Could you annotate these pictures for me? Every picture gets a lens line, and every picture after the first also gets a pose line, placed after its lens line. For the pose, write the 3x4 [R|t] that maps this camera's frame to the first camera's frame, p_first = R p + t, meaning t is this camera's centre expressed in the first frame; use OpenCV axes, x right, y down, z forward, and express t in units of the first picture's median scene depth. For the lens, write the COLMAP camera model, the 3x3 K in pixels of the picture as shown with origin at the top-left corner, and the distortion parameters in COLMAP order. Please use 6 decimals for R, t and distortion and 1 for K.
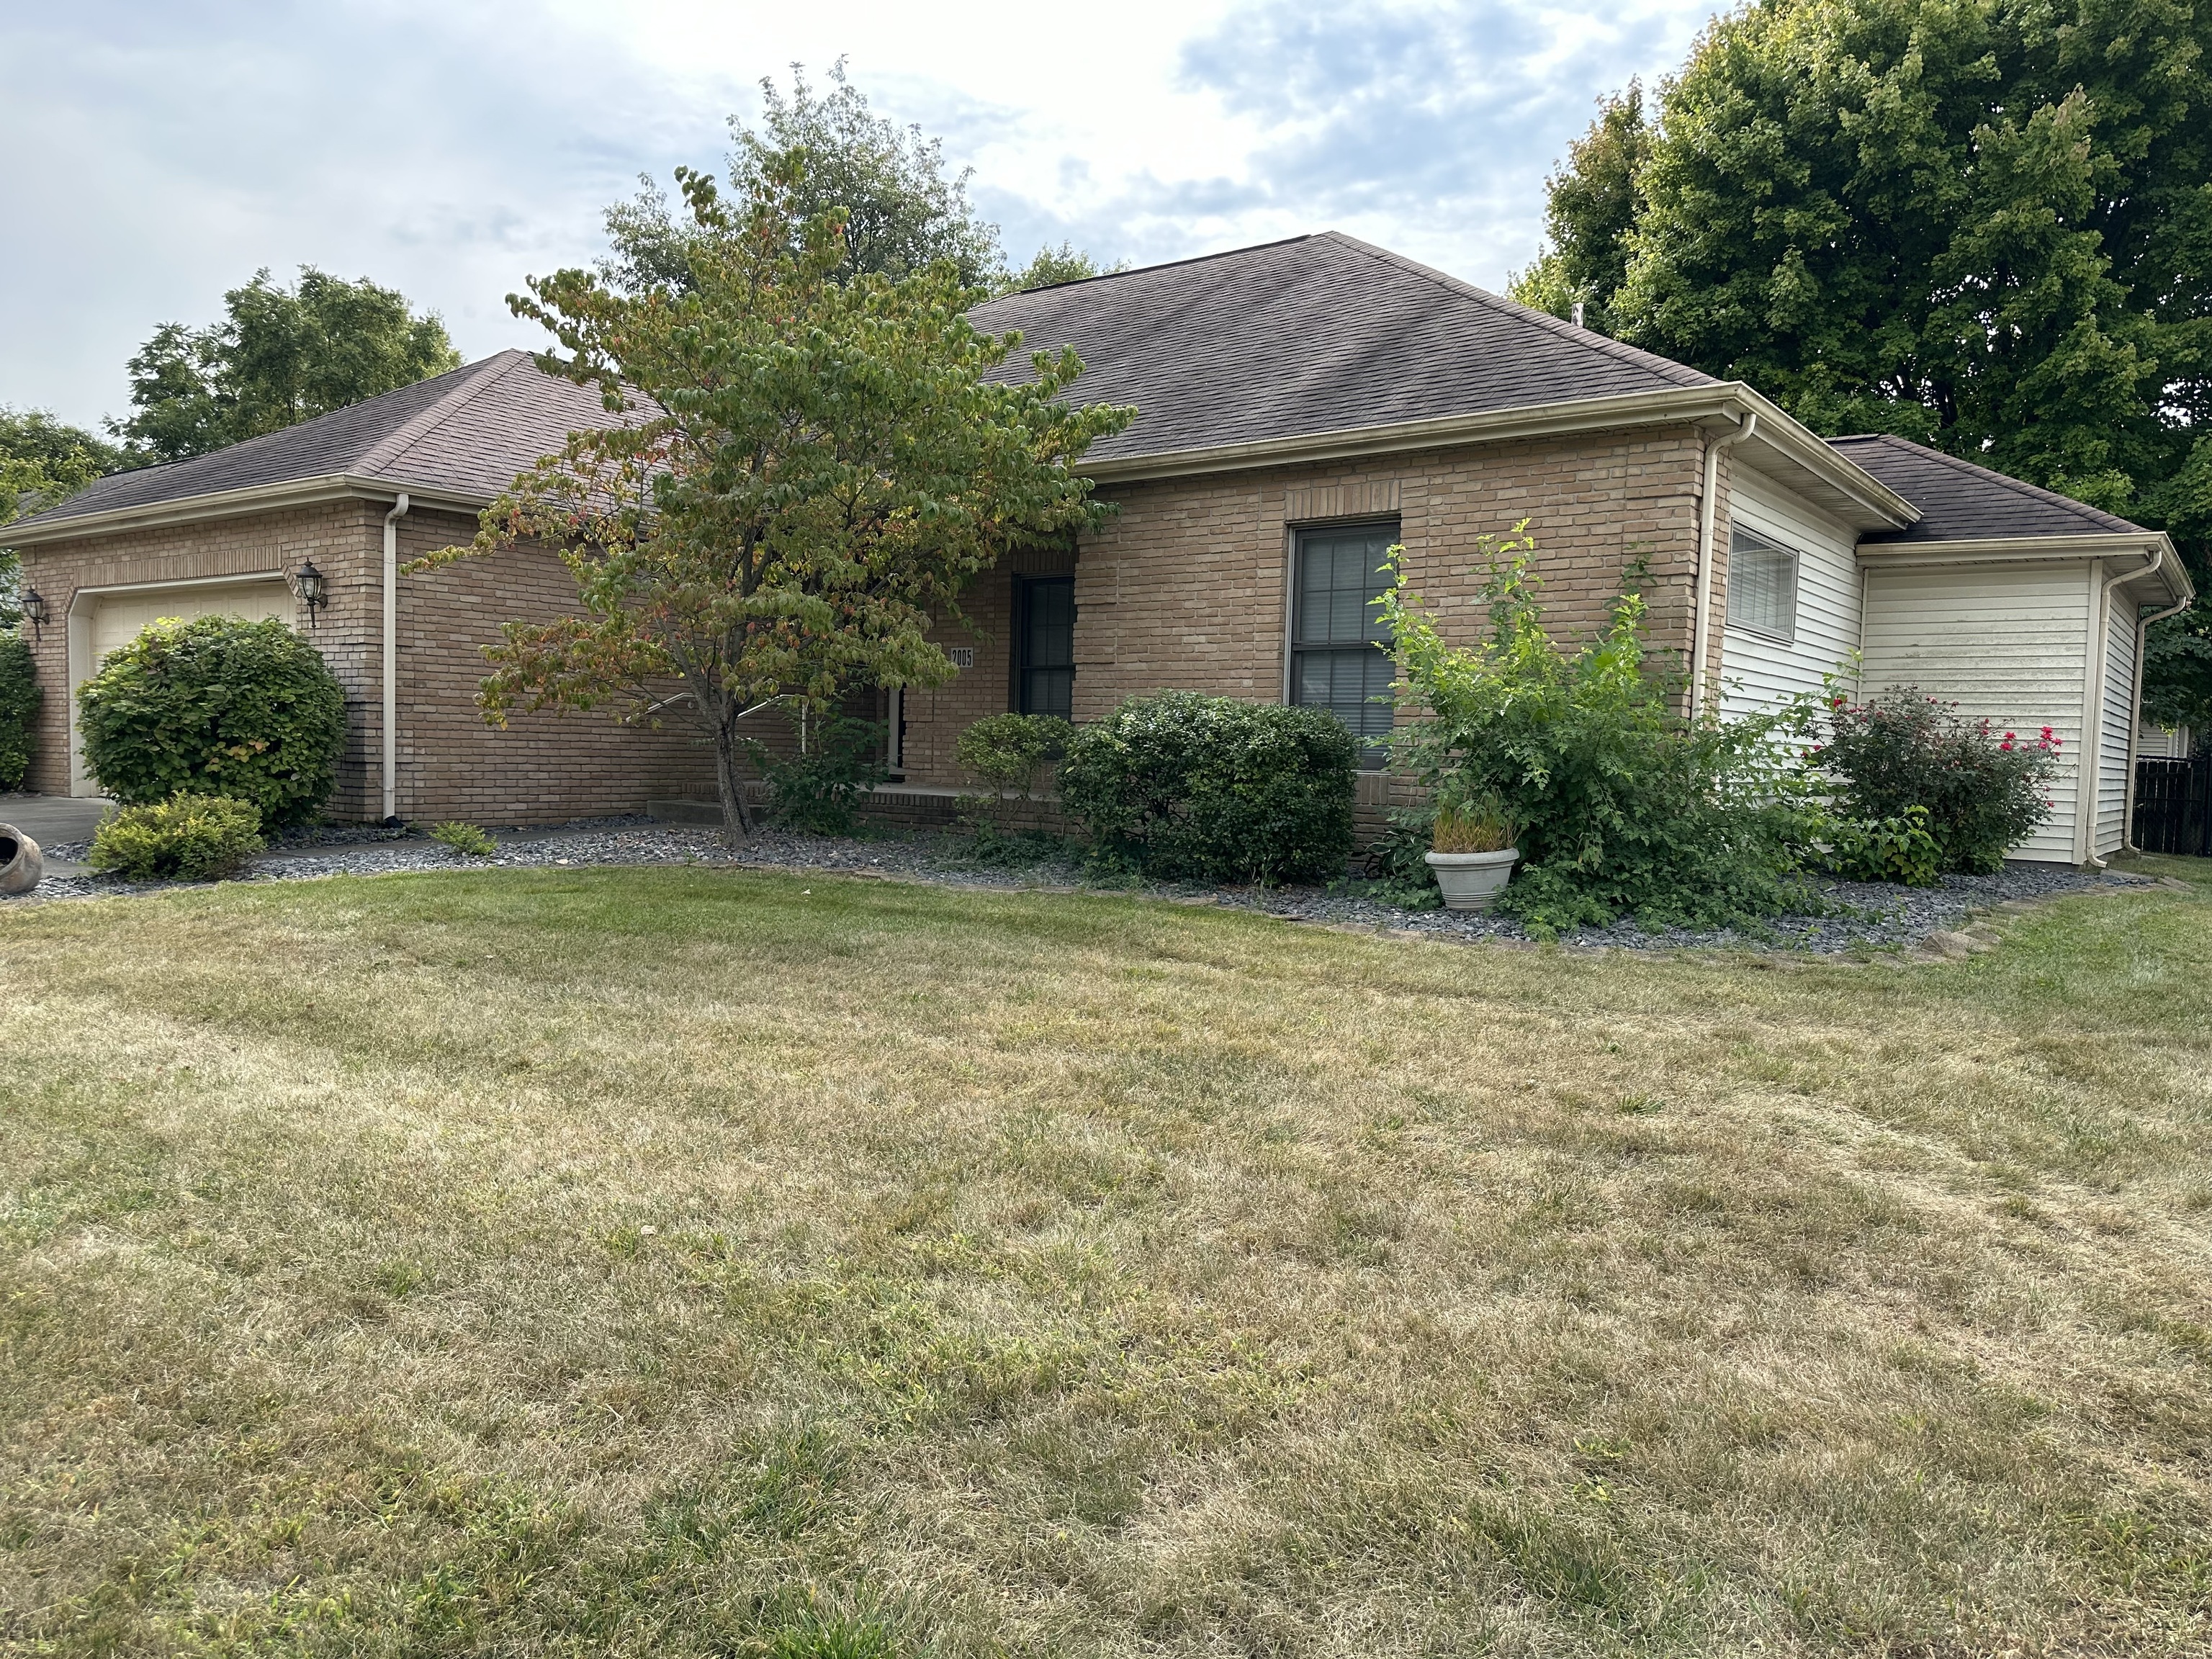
lens RADIAL K [[1556.6, 0, 1111.4], [0, 1556.6, 829.1], [0, 0, 1]] dist [0.022696, -0.021515]
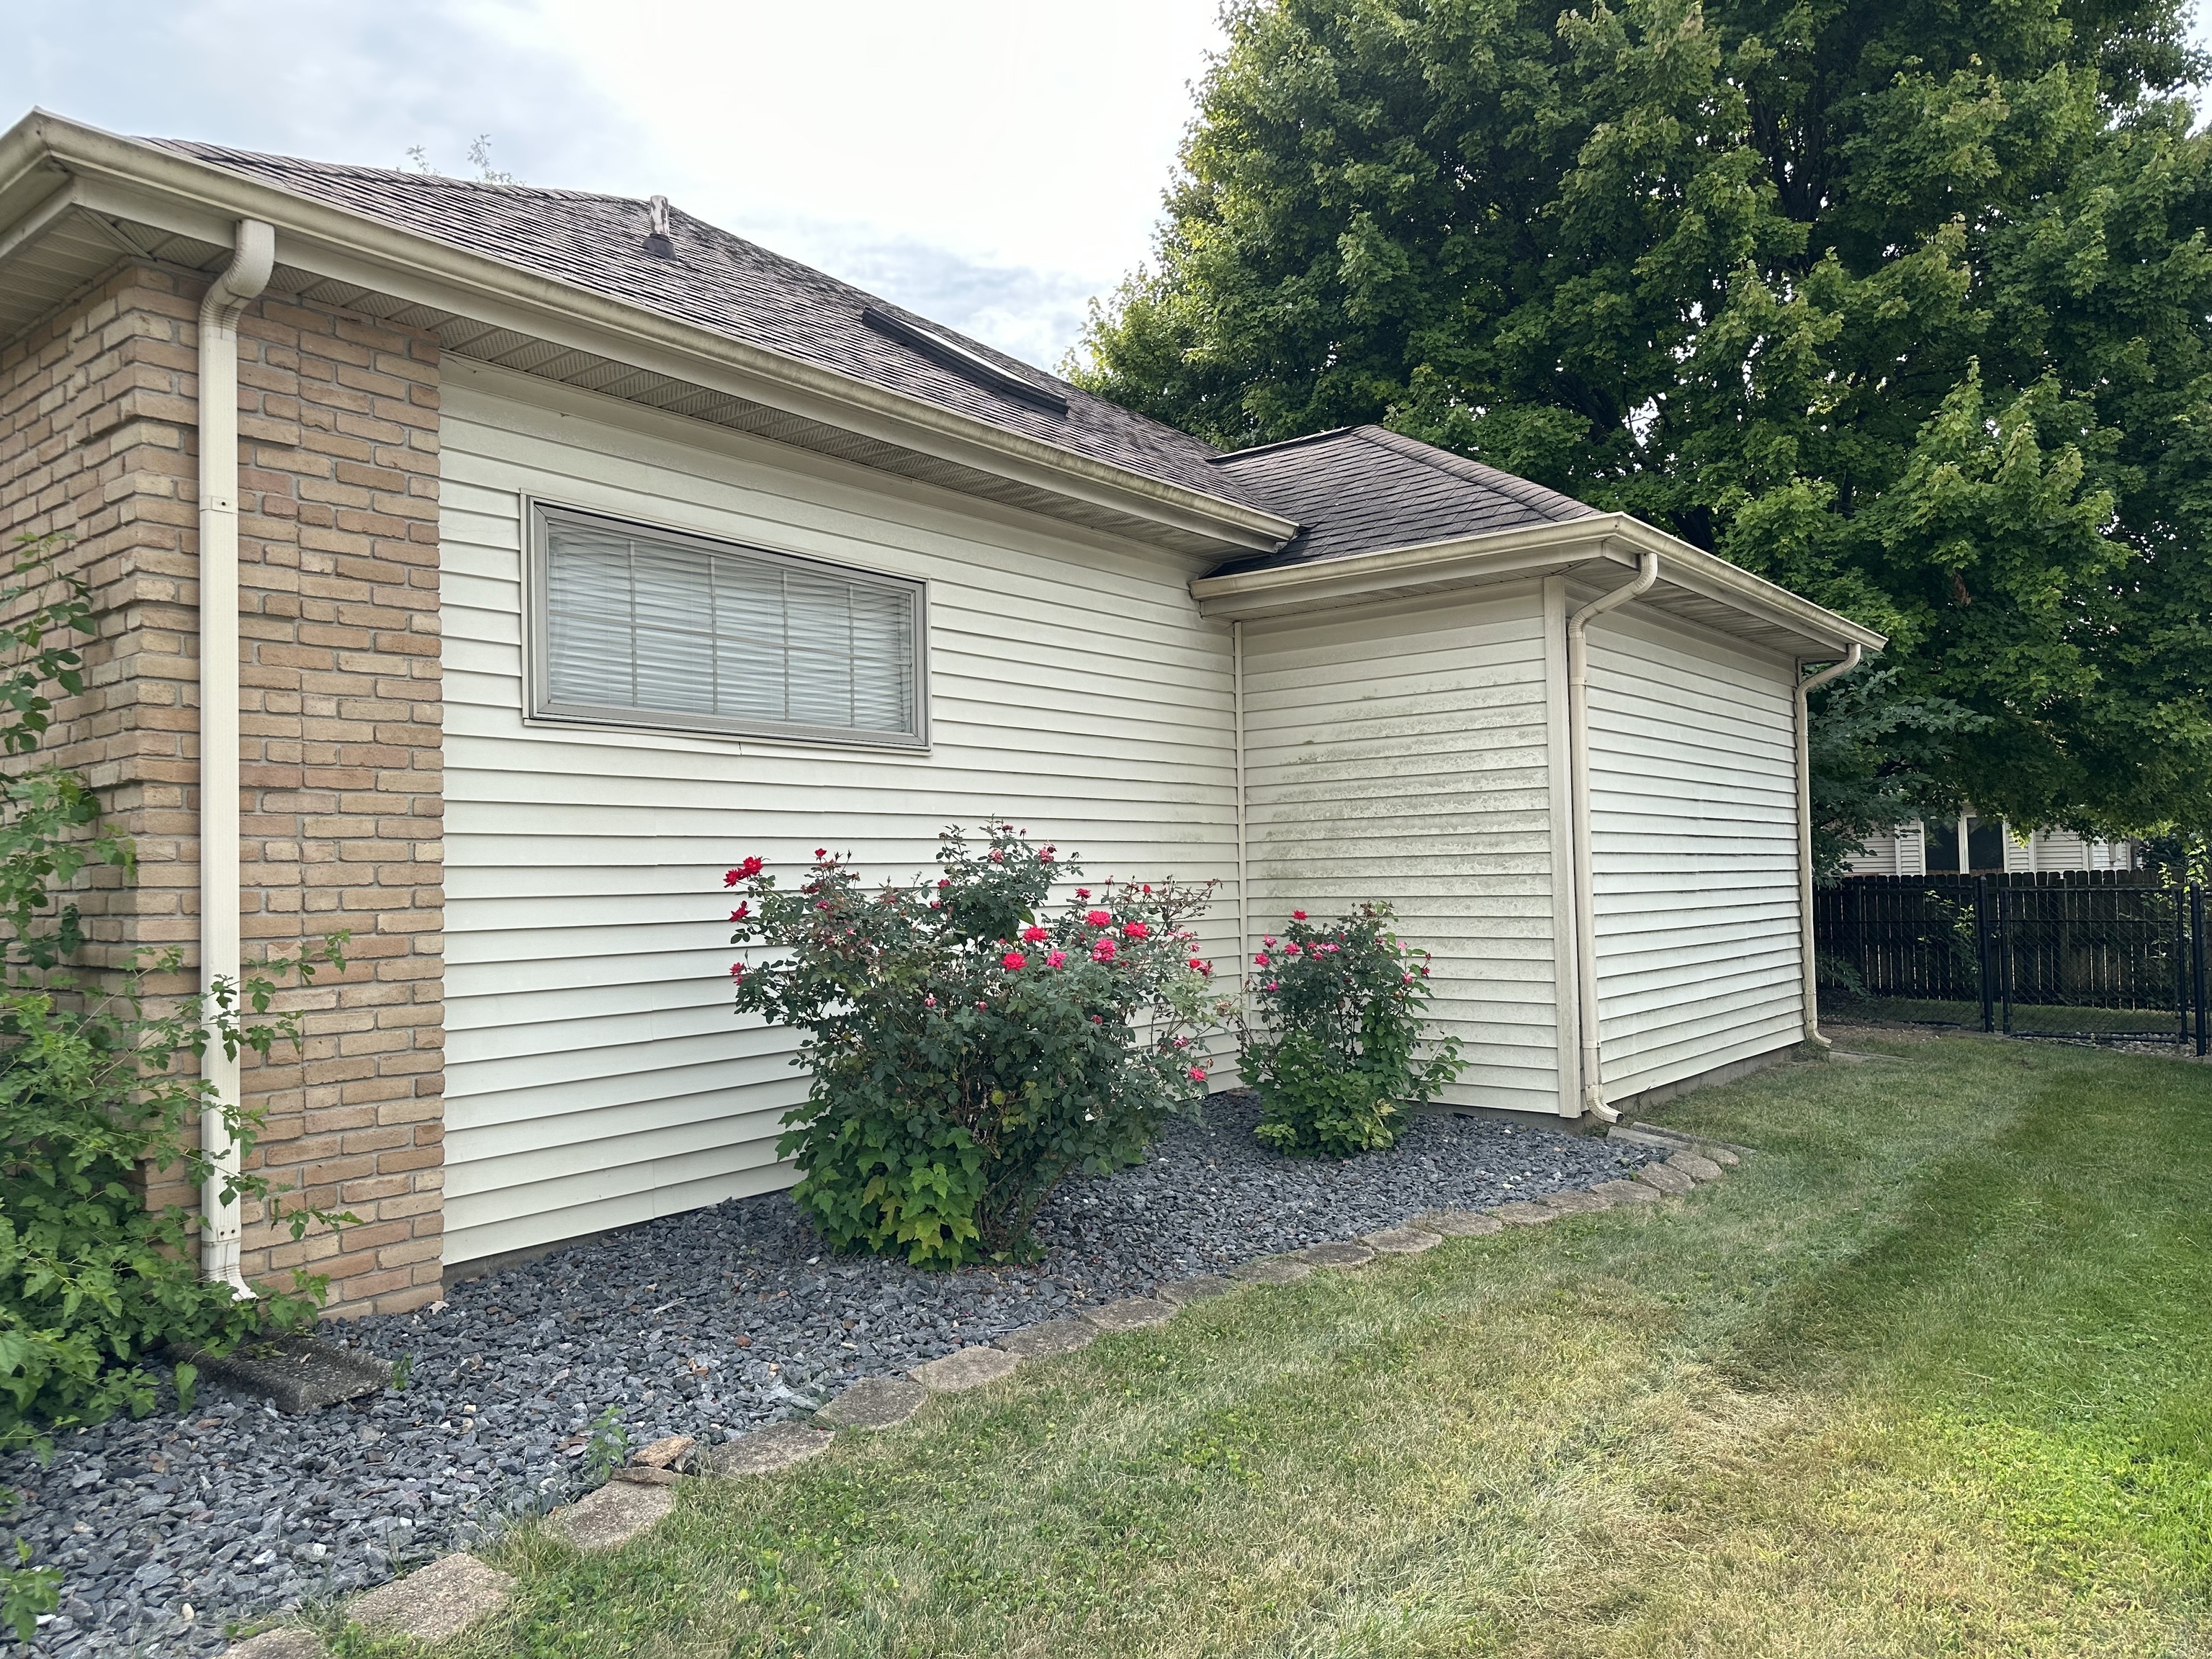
lens RADIAL K [[1556.6, 0, 1099.6], [0, 1556.6, 835.0], [0, 0, 1]] dist [0.022696, -0.021515]
pose [[0.998289, -0.051819, -0.027102, 0.340638], [0.049370, 0.995216, -0.084302, -0.027880], [0.031341, 0.082820, 0.996072, 0.314081]]
